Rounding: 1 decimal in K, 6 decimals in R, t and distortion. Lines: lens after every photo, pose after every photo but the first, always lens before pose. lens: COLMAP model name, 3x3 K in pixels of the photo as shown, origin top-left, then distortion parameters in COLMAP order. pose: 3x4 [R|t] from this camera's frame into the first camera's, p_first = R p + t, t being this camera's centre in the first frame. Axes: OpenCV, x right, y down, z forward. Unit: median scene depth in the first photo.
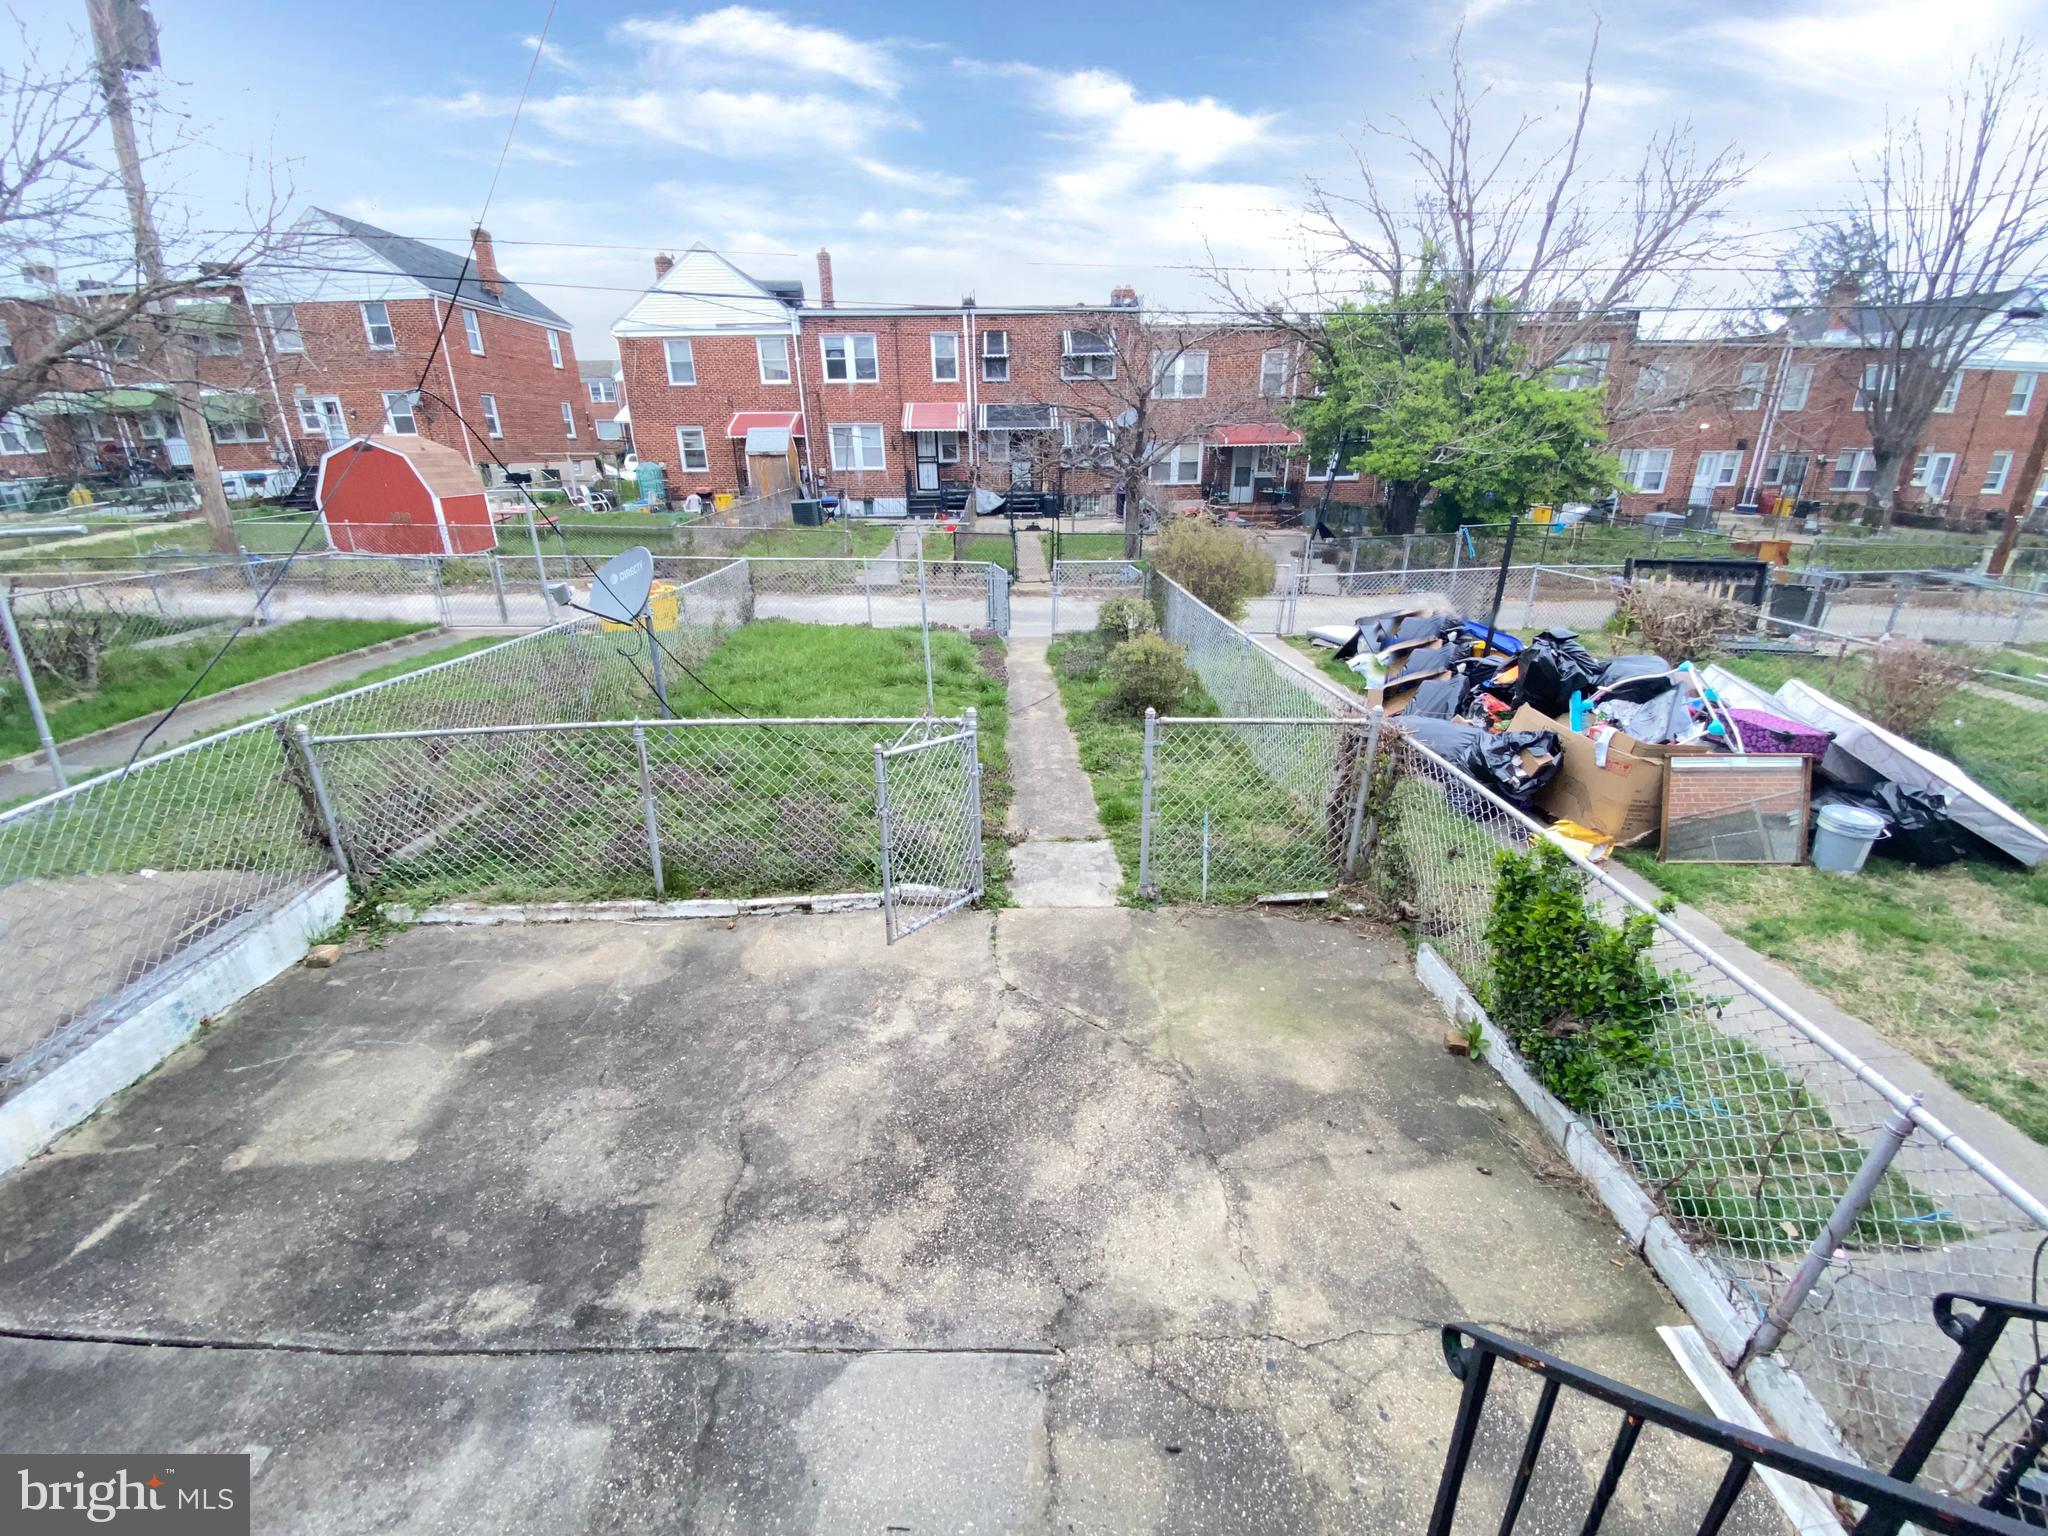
lens RADIAL K [[840.7, 0, 1024.0], [0, 840.7, 768.0], [0, 0, 1]] dist [0.030845, -0.023824]
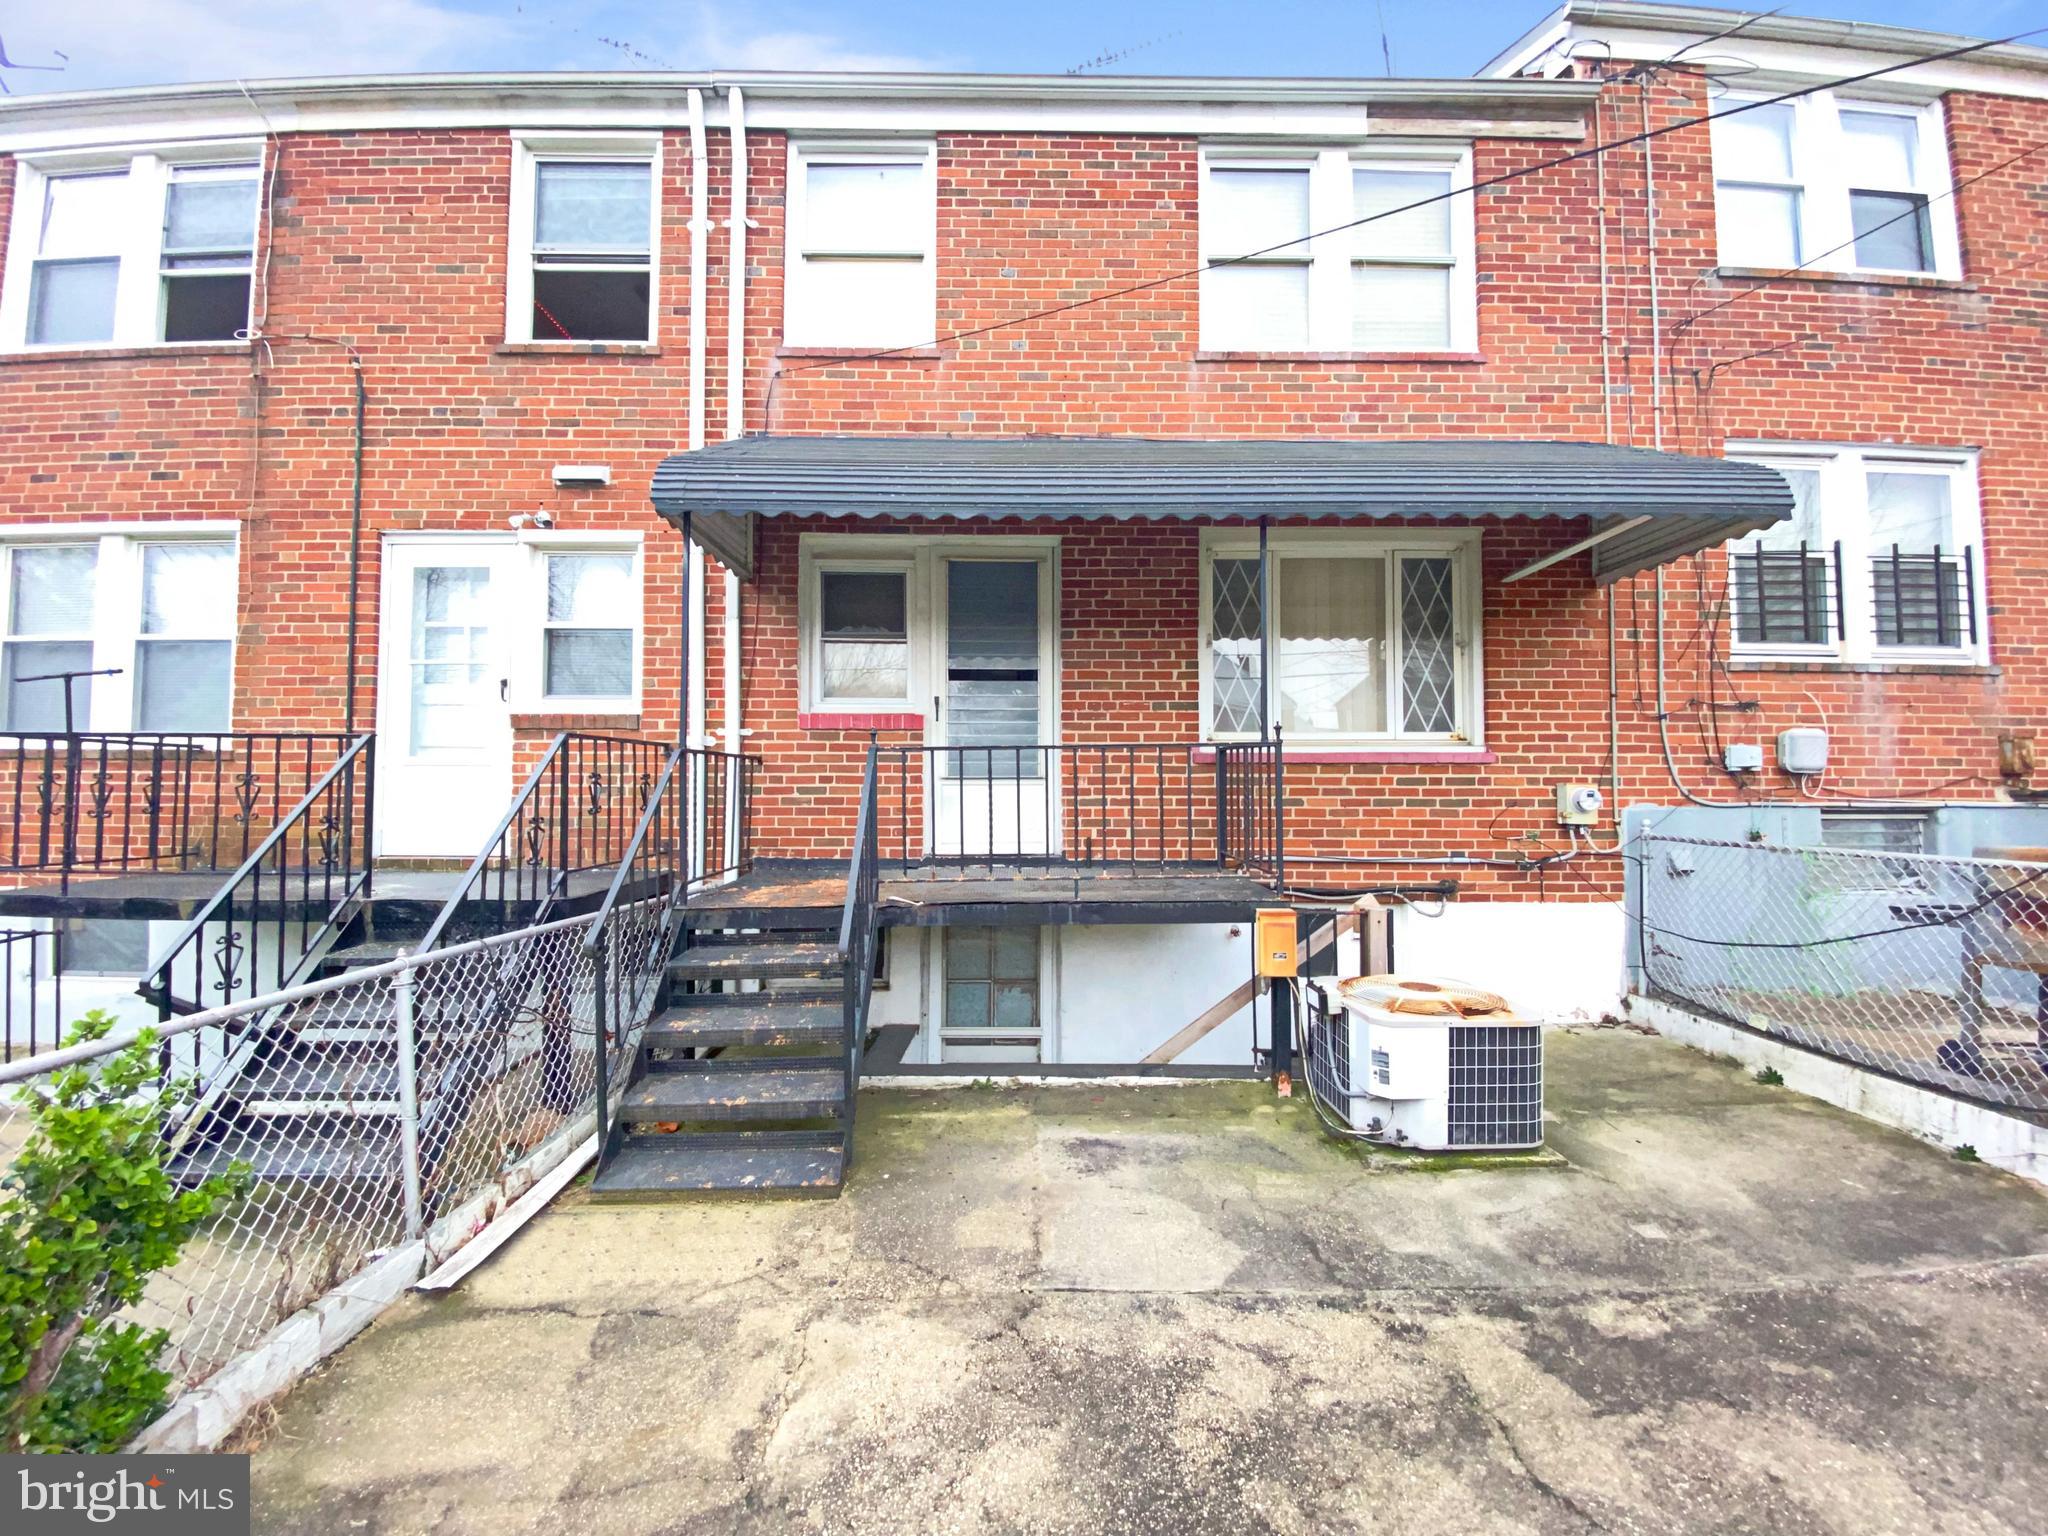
lens RADIAL K [[840.7, 0, 1024.0], [0, 840.7, 768.0], [0, 0, 1]] dist [0.030845, -0.023824]
pose [[-0.999929, 0.008937, 0.007858, 0.028626], [0.011051, 0.942310, 0.334560, -0.252576], [-0.004415, 0.334623, -0.942342, 1.640696]]
